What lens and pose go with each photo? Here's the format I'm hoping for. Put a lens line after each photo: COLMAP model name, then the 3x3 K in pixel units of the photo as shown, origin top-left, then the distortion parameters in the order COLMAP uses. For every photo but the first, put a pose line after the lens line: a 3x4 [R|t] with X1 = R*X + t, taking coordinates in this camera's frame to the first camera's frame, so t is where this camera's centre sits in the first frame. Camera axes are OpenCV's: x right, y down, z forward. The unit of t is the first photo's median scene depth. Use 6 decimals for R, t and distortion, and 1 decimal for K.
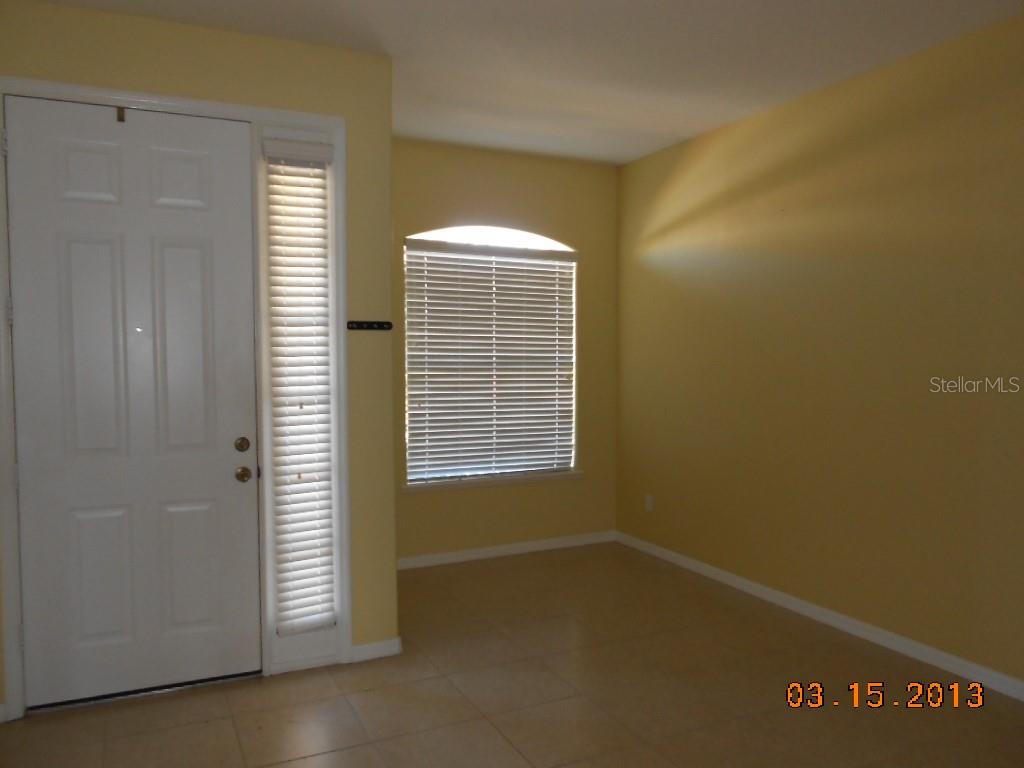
lens RADIAL K [[789.7, 0, 508.4], [0, 789.7, 380.0], [0, 0, 1]] dist [-0.022514, 0.035331]
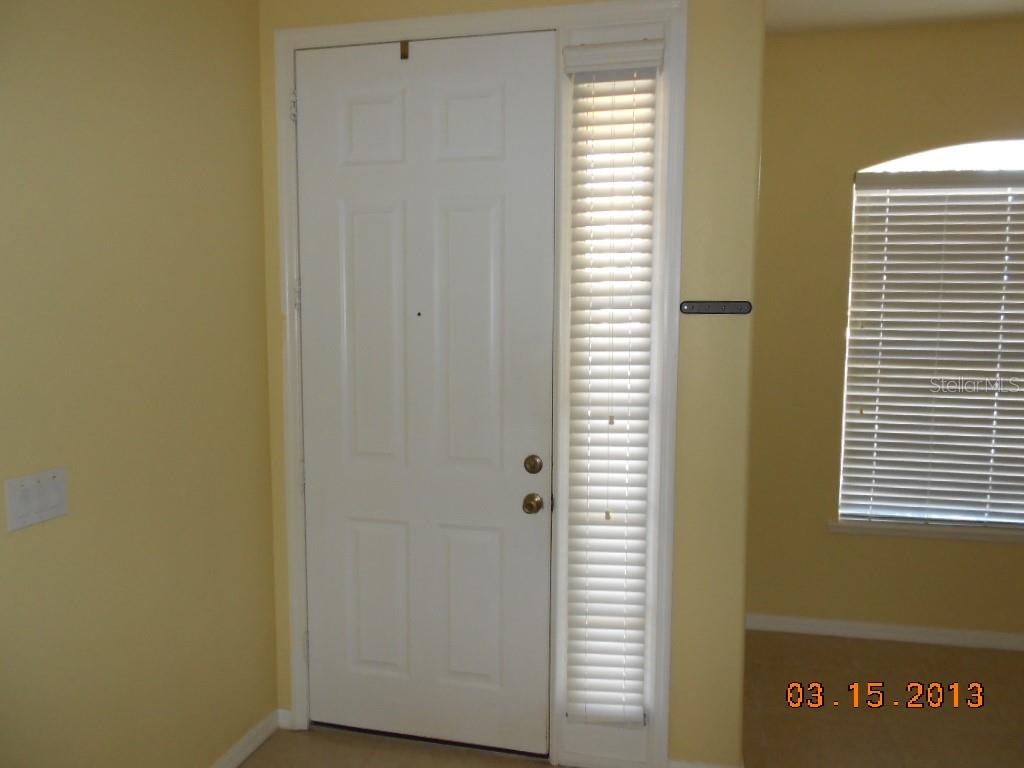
lens RADIAL K [[789.7, 0, 513.8], [0, 789.7, 391.6], [0, 0, 1]] dist [-0.022514, 0.035331]
pose [[0.782524, 0.067605, -0.618939, 0.112205], [-0.027229, 0.996852, 0.074459, -0.043848], [0.622024, -0.041413, 0.781902, 0.376538]]
